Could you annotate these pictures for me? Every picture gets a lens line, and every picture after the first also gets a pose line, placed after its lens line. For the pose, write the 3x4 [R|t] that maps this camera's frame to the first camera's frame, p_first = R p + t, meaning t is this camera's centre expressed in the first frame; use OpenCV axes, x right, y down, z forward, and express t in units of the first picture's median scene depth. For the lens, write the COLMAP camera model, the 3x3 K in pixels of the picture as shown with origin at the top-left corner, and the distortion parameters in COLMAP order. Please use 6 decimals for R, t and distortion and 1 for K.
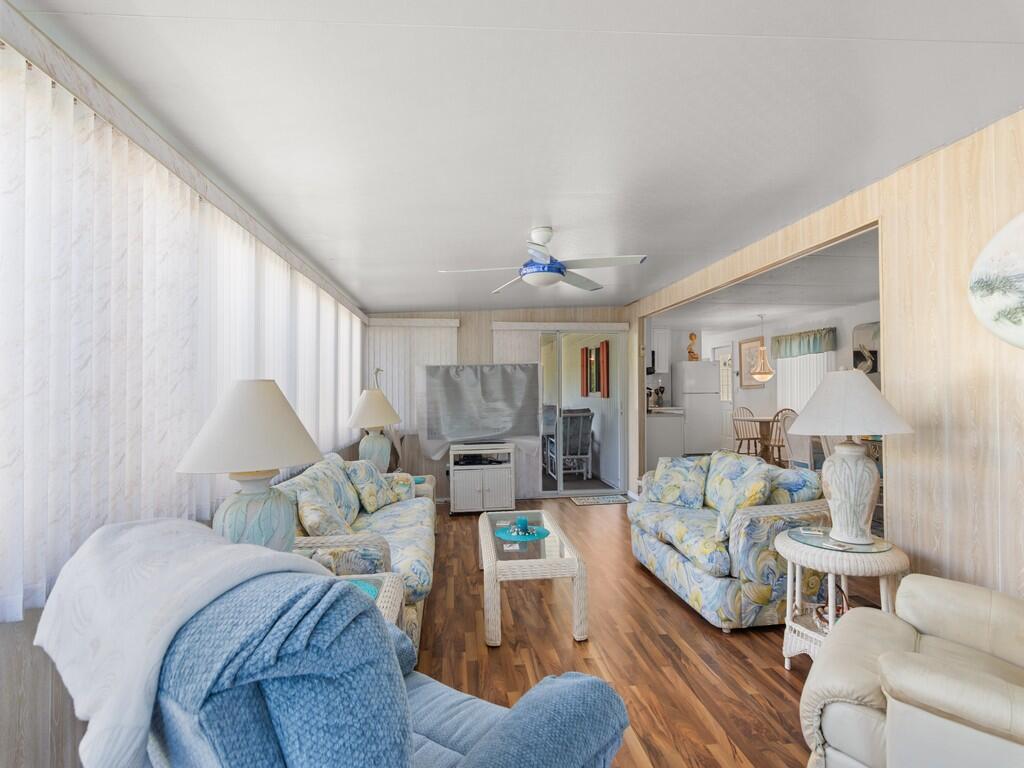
lens RADIAL K [[496.9, 0, 512.1], [0, 496.9, 388.7], [0, 0, 1]] dist [-0.002629, -0.000273]
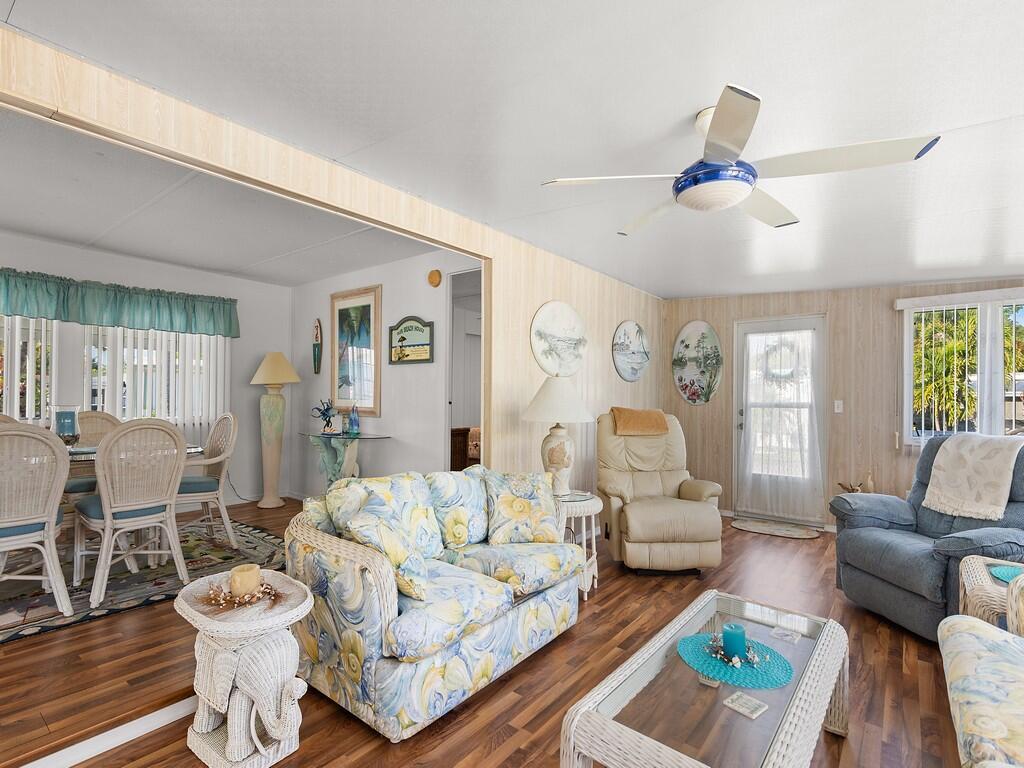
lens RADIAL K [[496.9, 0, 506.8], [0, 496.9, 391.8], [0, 0, 1]] dist [-0.002629, -0.000273]
pose [[-0.686204, 0.004837, 0.727393, -0.121850], [-0.020368, 0.999458, -0.025861, 0.022365], [-0.727124, -0.032562, -0.685733, 0.952193]]
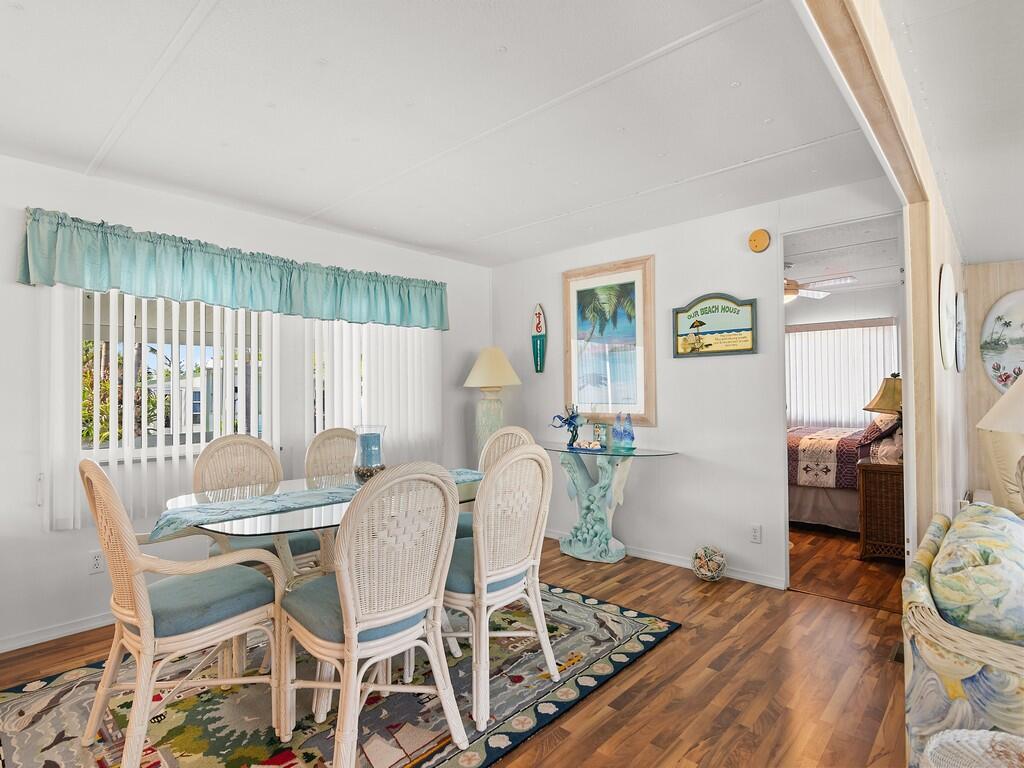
lens RADIAL K [[541.6, 0, 535.4], [0, 541.6, 382.9], [0, 0, 1]] dist [-0.006713, 0.000891]
pose [[-0.628082, 0.026533, 0.777695, 0.209620], [0.001649, 0.999462, -0.032768, 0.012842], [-0.778145, -0.019299, -0.627788, 1.108163]]
